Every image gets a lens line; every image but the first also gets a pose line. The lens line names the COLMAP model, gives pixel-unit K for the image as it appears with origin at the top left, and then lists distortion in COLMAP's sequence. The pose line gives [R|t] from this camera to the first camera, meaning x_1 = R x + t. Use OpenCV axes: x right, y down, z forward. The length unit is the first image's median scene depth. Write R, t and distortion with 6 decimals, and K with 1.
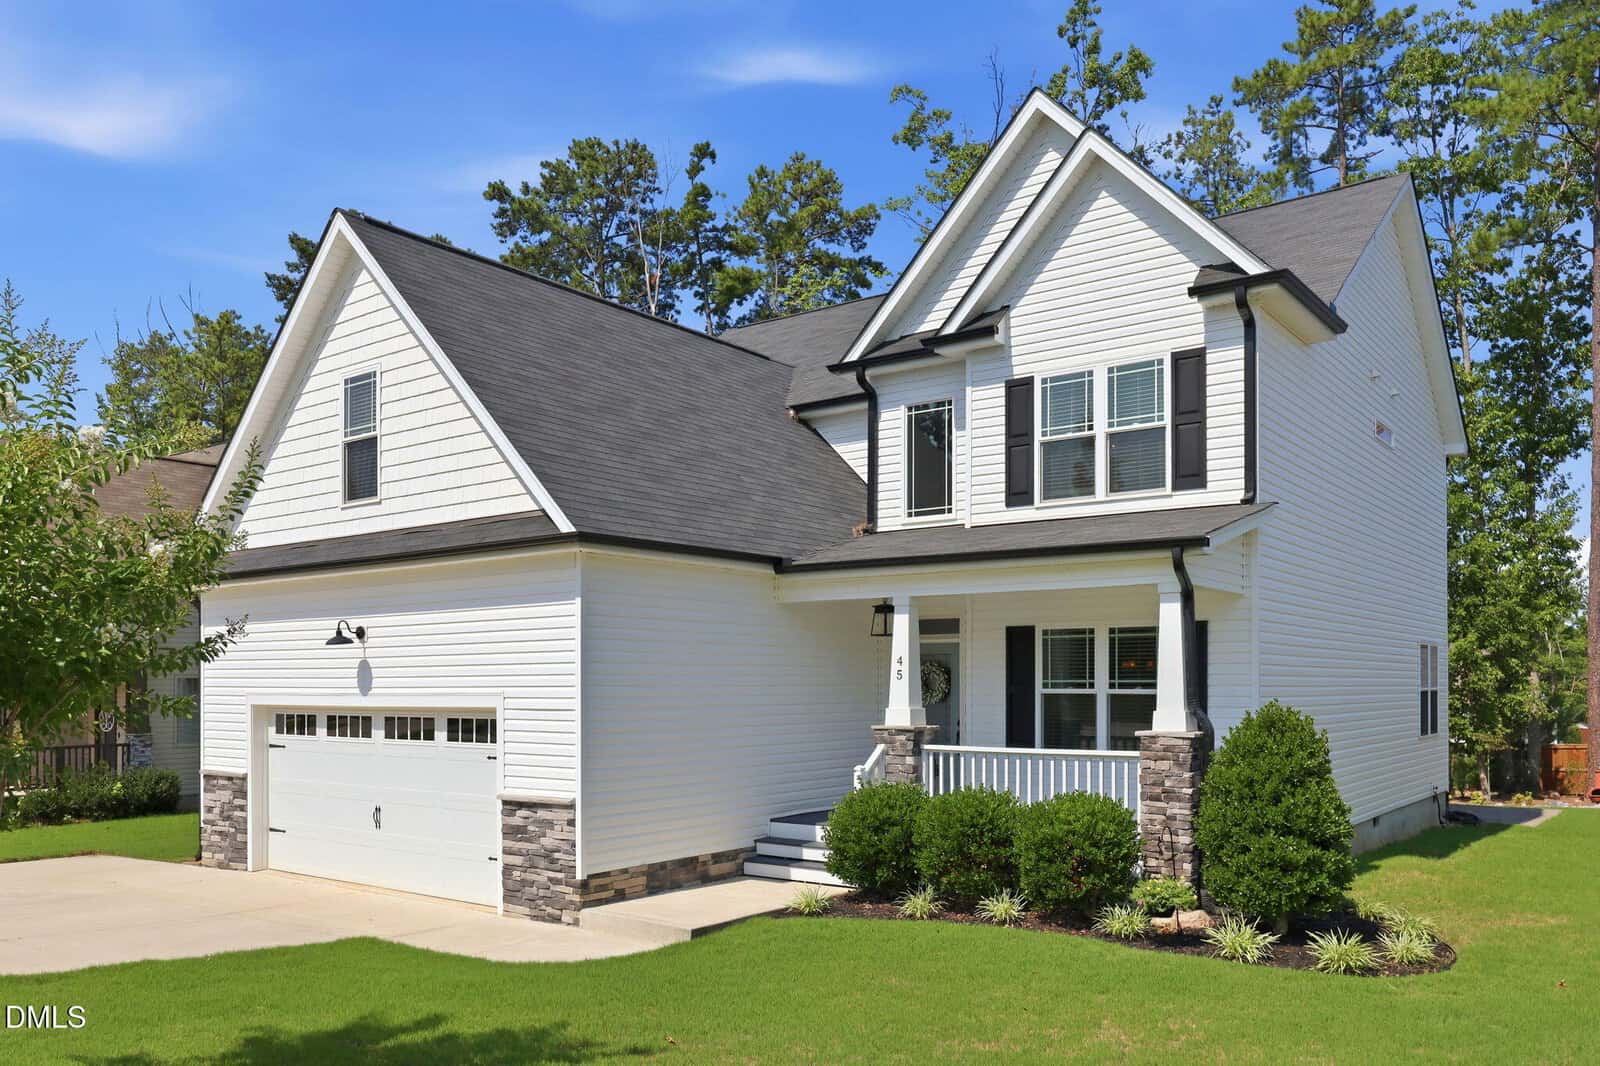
lens RADIAL K [[1200.0, 0, 800.0], [0, 1200.0, 533.0], [0, 0, 1]] dist [0.000212, 0.000030]
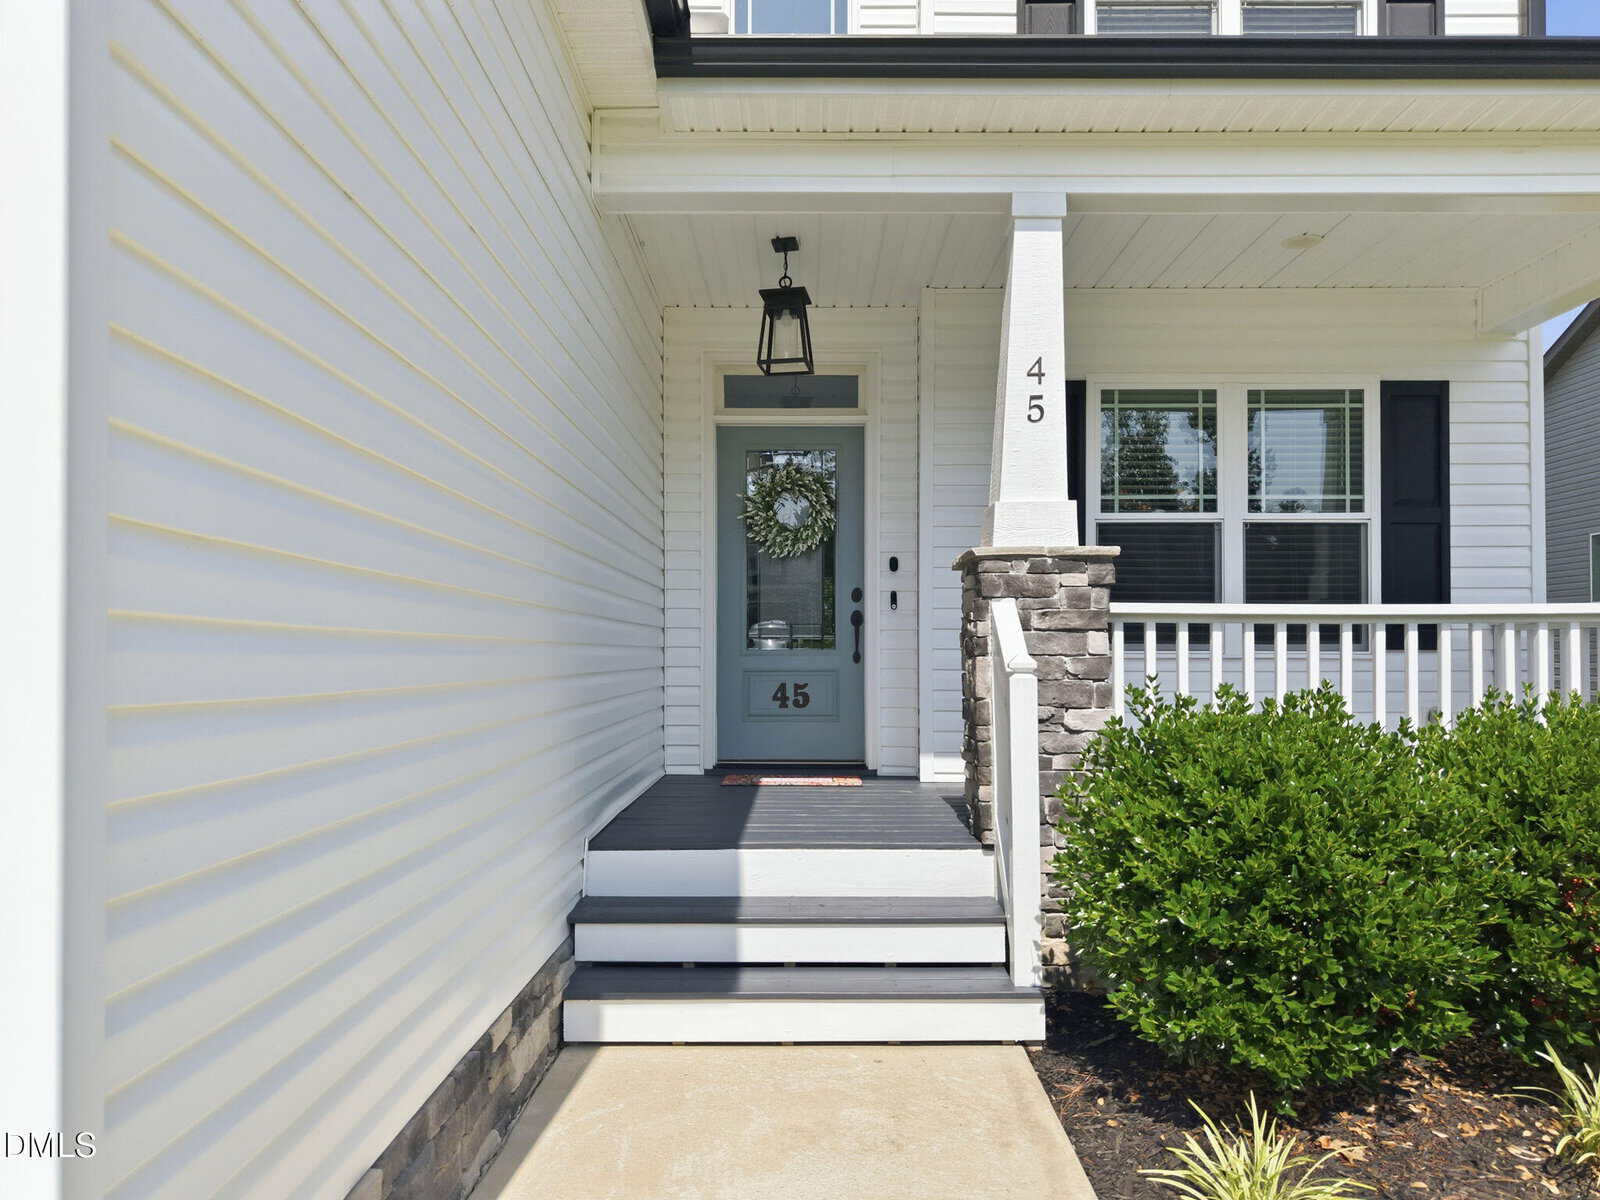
lens RADIAL K [[1136.9, 0, 800.0], [0, 1136.9, 600.0], [0, 0, 1]] dist [-0.000802, -0.000291]
pose [[0.797242, 0.029529, 0.602937, -0.167618], [-0.072964, 0.996194, 0.047688, 0.157840], [-0.599234, -0.082011, 0.796363, 0.743150]]
